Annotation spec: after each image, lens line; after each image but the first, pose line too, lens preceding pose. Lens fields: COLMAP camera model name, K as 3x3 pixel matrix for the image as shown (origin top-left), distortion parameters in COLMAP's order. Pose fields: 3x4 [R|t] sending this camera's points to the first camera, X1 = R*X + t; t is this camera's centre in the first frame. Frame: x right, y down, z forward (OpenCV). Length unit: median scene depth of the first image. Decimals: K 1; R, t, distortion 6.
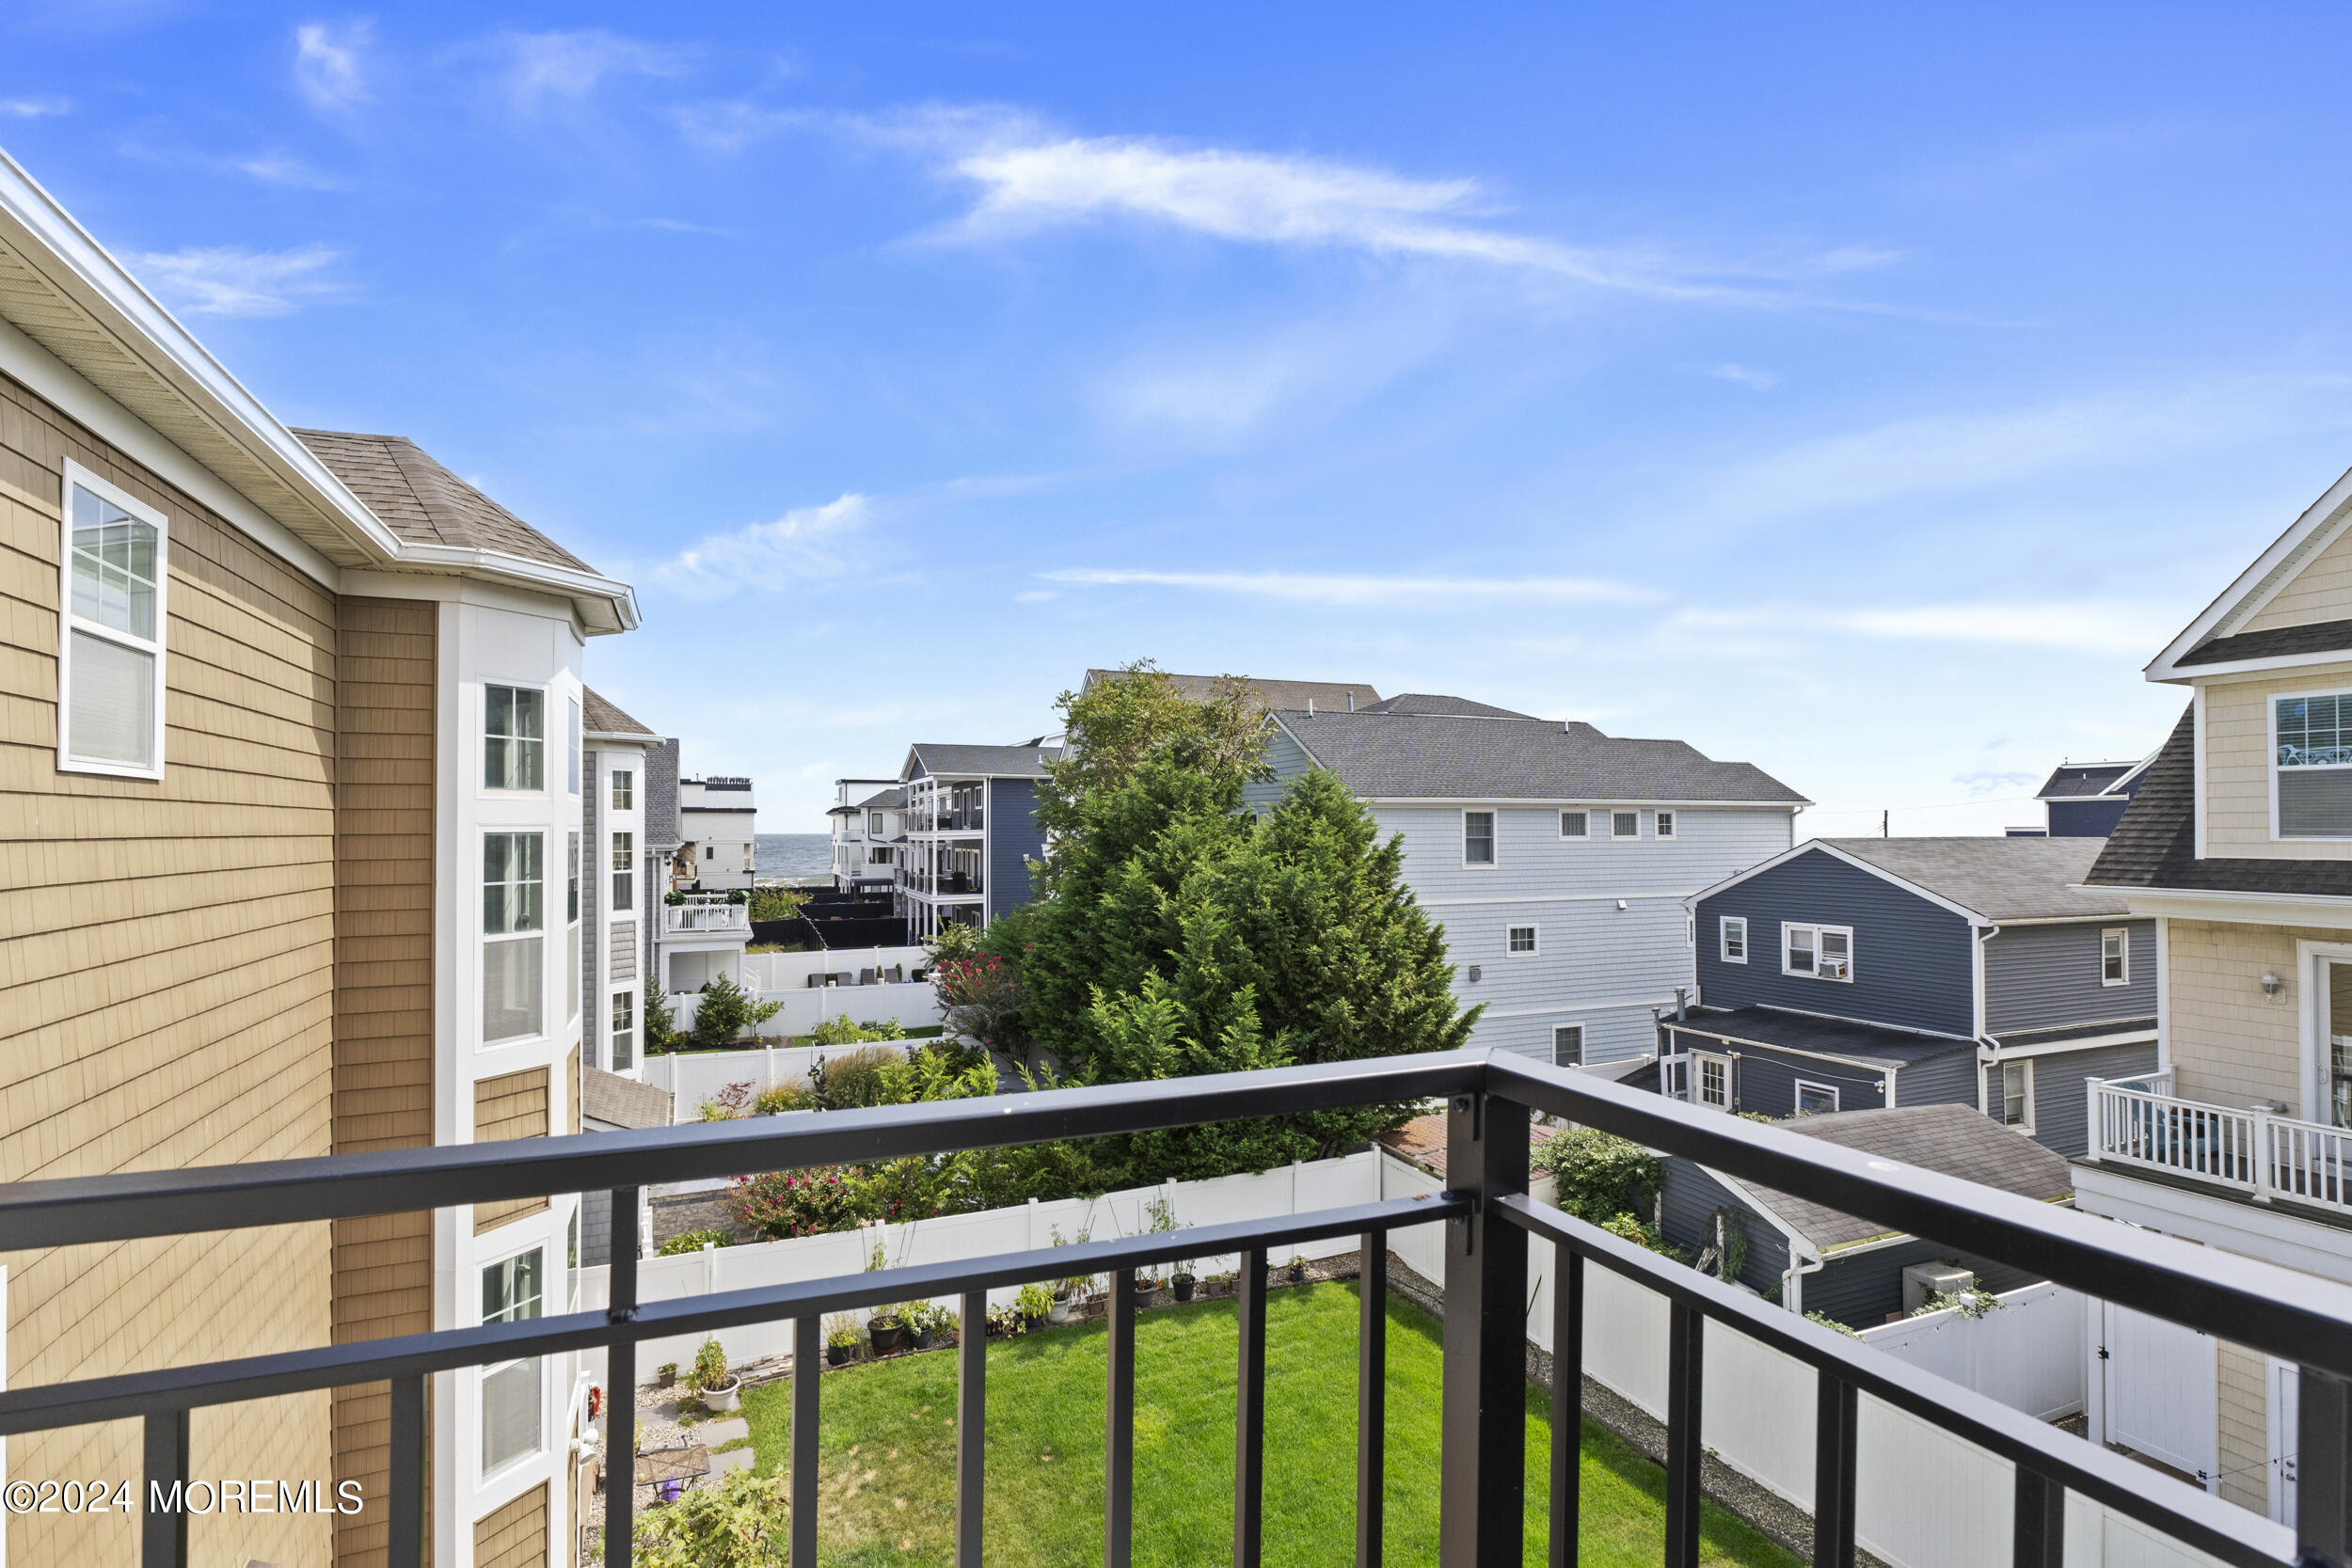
lens RADIAL K [[1109.4, 0, 1161.4], [0, 1109.4, 816.7], [0, 0, 1]] dist [-0.000047, 0.000069]
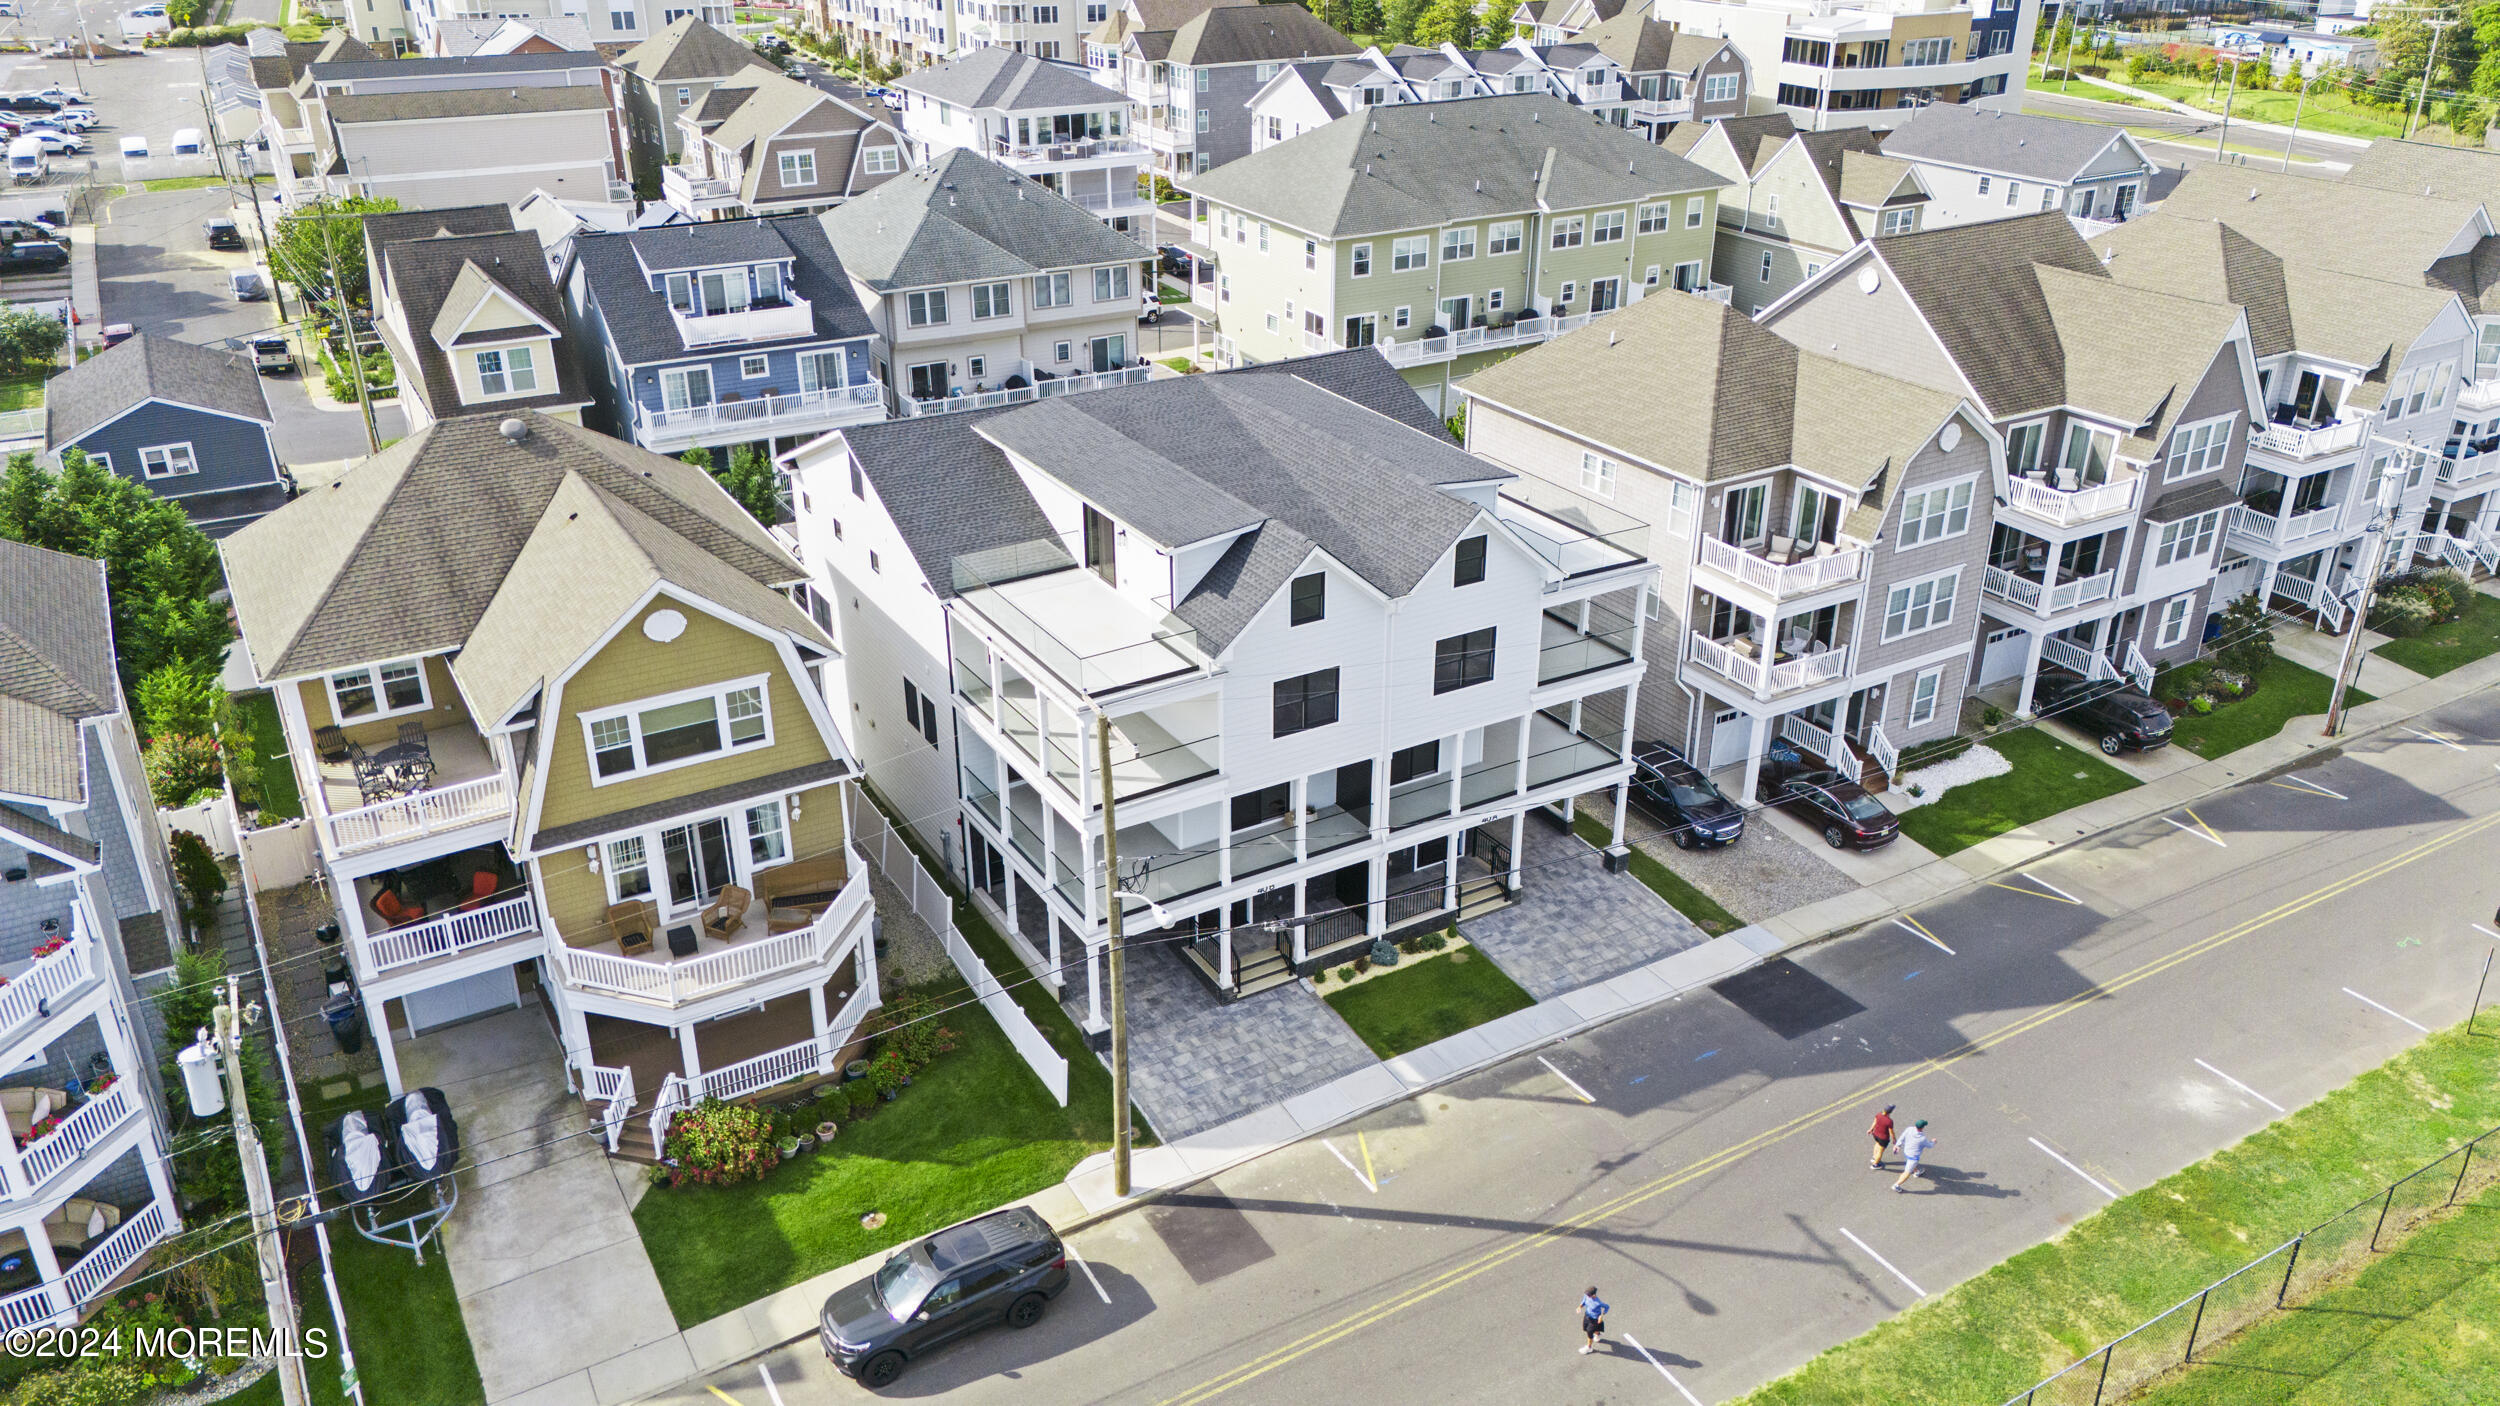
lens RADIAL K [[1840.8, 0, 1250.0], [0, 1840.8, 703.0], [0, 0, 1]] dist [0.099702, -0.123354]
pose [[-0.136966, -0.425925, 0.894331, -2.268304], [-0.013268, 0.903547, 0.428283, -0.764337], [-0.990487, 0.046795, -0.129407, -0.231535]]
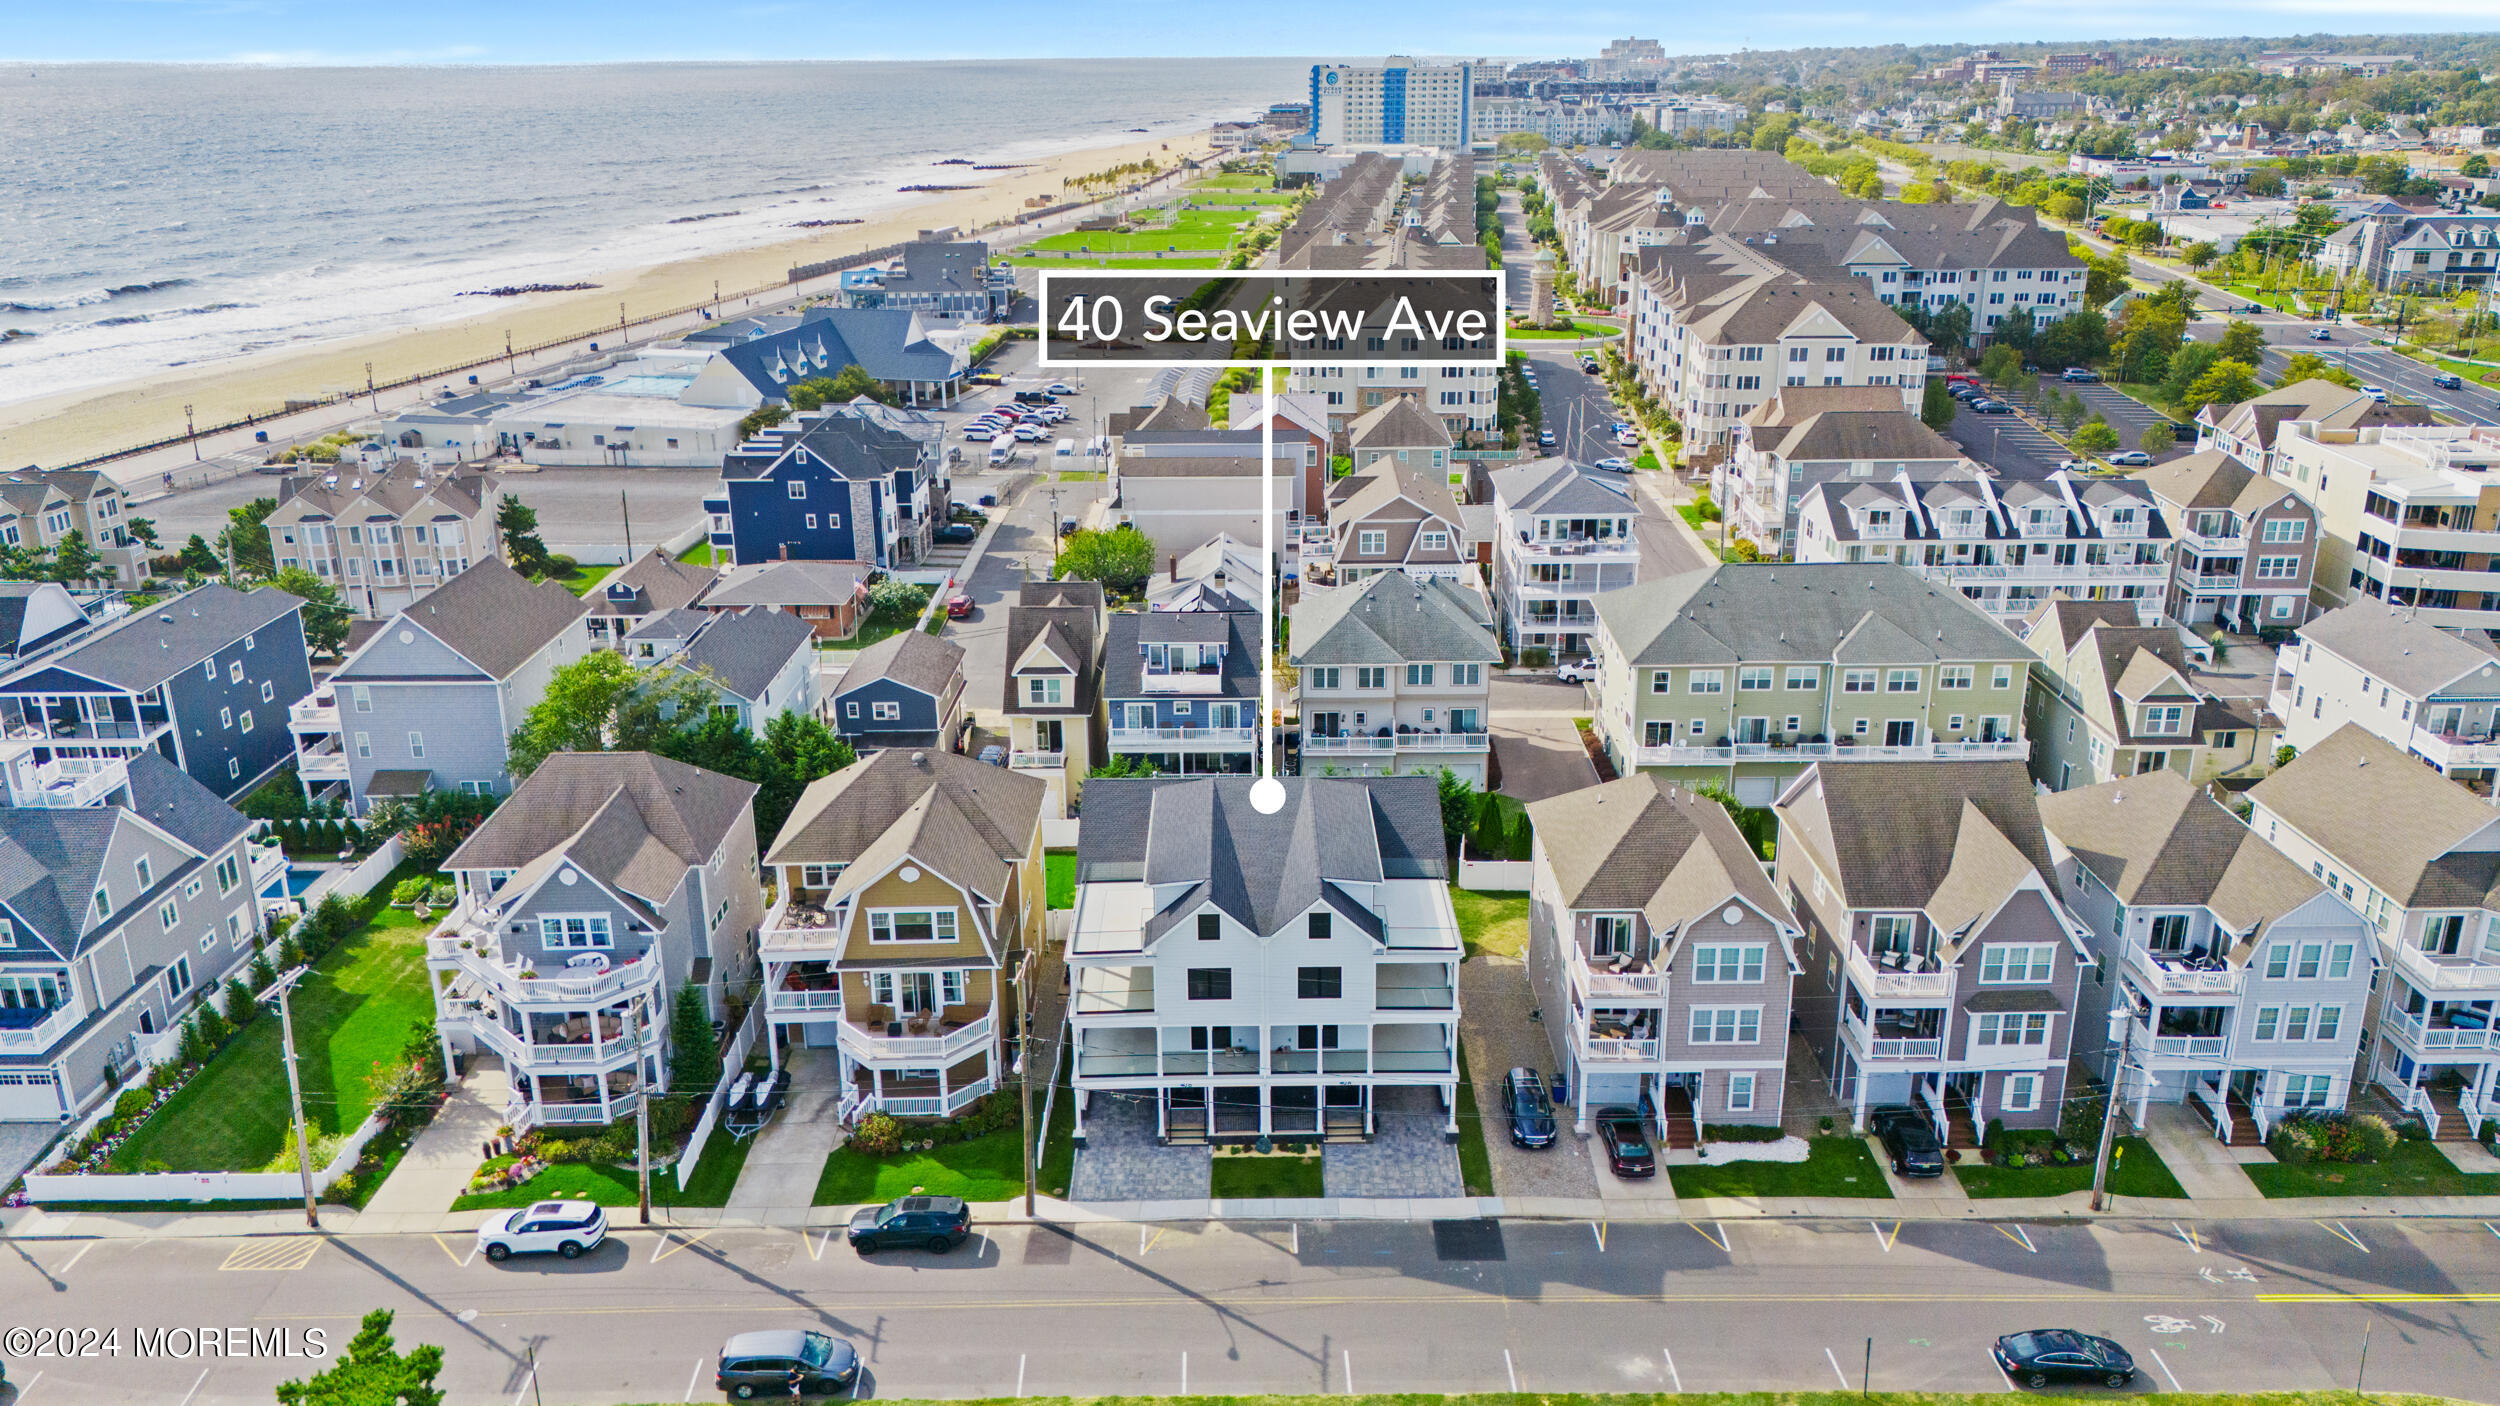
lens RADIAL K [[1904.9, 0, 1245.8], [0, 1904.9, 654.1], [0, 0, 1]] dist [0.116262, -0.180923]
pose [[0.388054, -0.284751, 0.876545, -3.395916], [-0.000735, 0.950978, 0.309256, -1.567950], [-0.921636, -0.120653, 0.368821, -1.718051]]
